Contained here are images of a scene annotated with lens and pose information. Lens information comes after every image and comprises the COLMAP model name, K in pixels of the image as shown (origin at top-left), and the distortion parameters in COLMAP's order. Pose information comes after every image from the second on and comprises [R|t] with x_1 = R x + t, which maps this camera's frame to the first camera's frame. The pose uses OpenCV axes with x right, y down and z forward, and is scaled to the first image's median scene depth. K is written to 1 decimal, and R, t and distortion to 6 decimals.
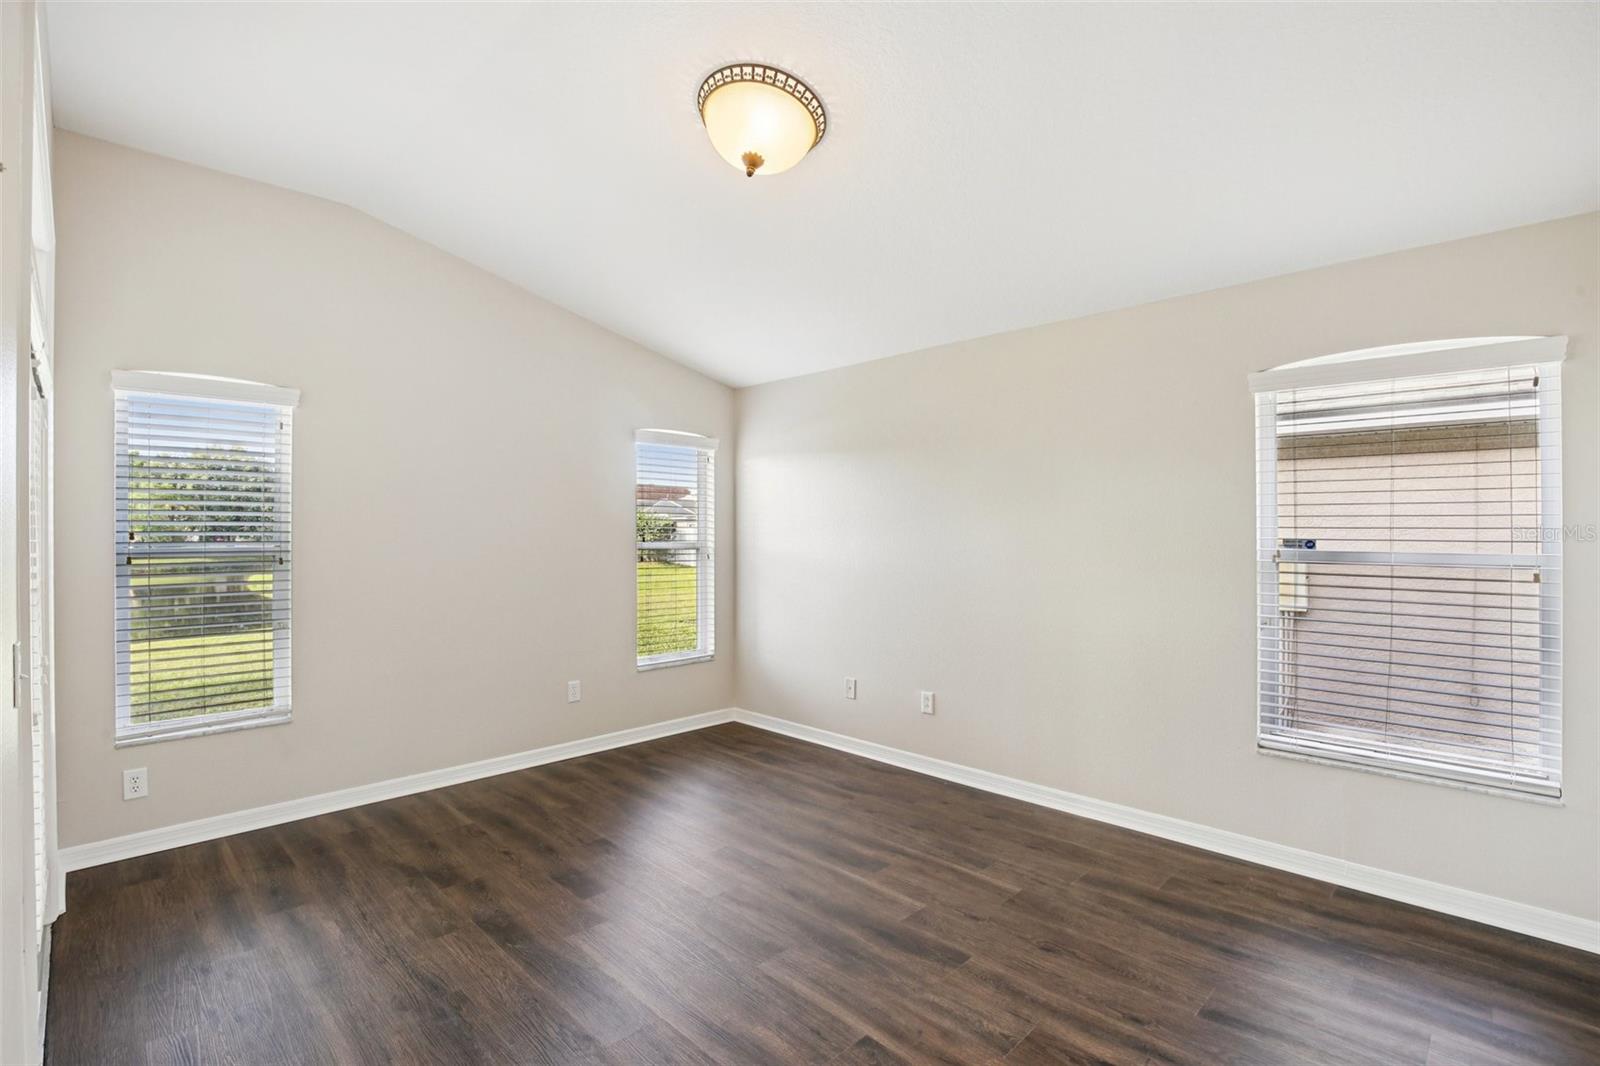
lens RADIAL K [[757.8, 0, 800.0], [0, 757.8, 533.0], [0, 0, 1]] dist [-0.010803, -0.000247]
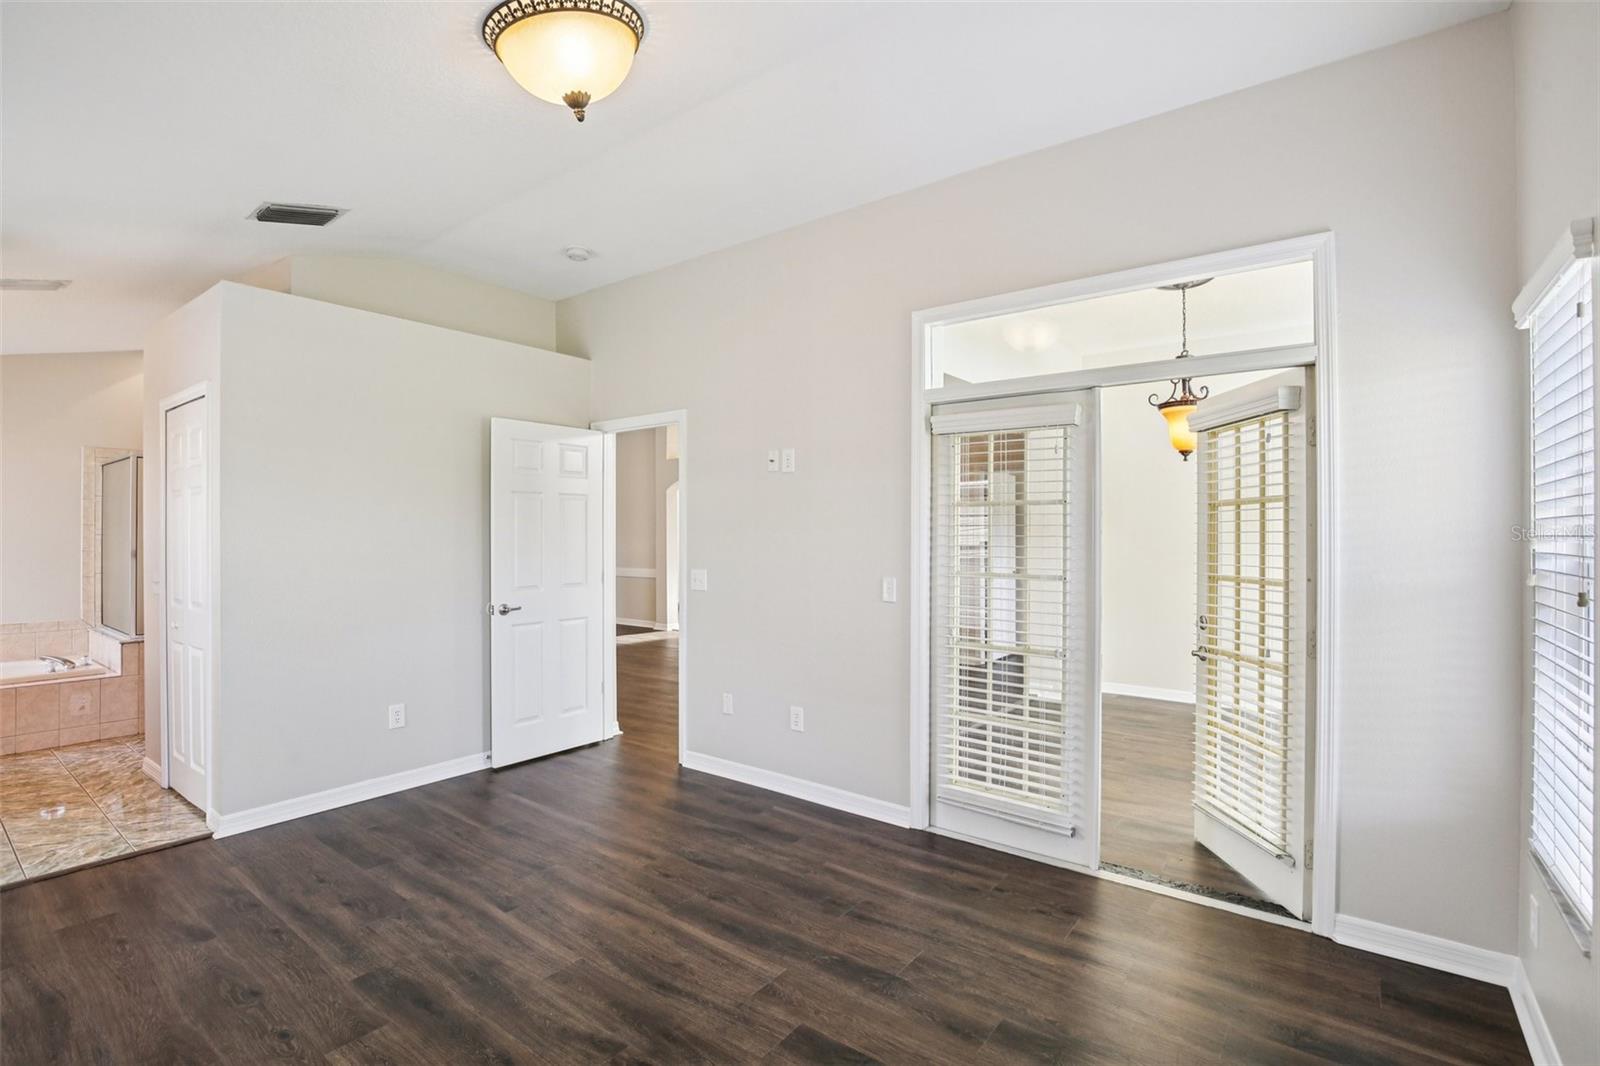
lens RADIAL K [[742.2, 0, 798.8], [0, 742.2, 539.2], [0, 0, 1]] dist [-0.029310, 0.000696]
pose [[-0.990936, 0.000537, -0.134332, -0.147154], [-0.000122, 0.999988, 0.004896, -0.002685], [0.134333, 0.004868, -0.990924, 1.369313]]
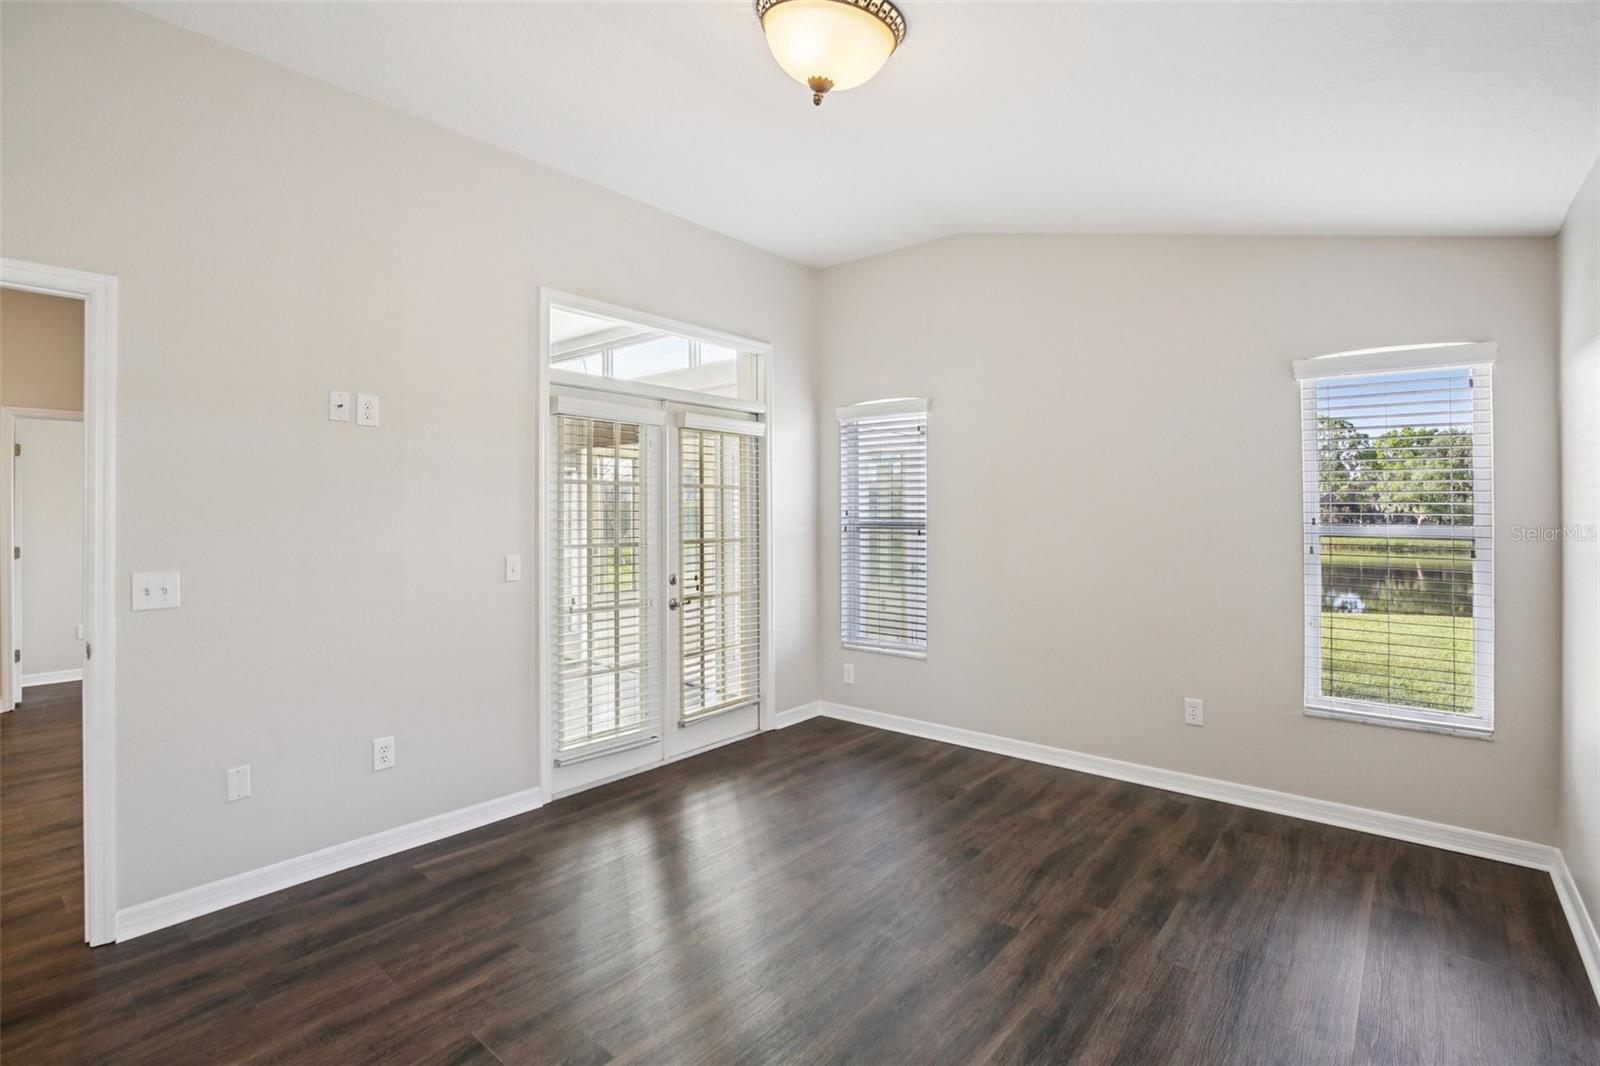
lens RADIAL K [[764.3, 0, 780.0], [0, 764.3, 517.3], [0, 0, 1]] dist [-0.002466, -0.000422]
pose [[0.080158, 0.009154, -0.996740, 0.598114], [0.000074, 0.999958, 0.009190, -0.002999], [0.996782, -0.000810, 0.080154, 0.654413]]
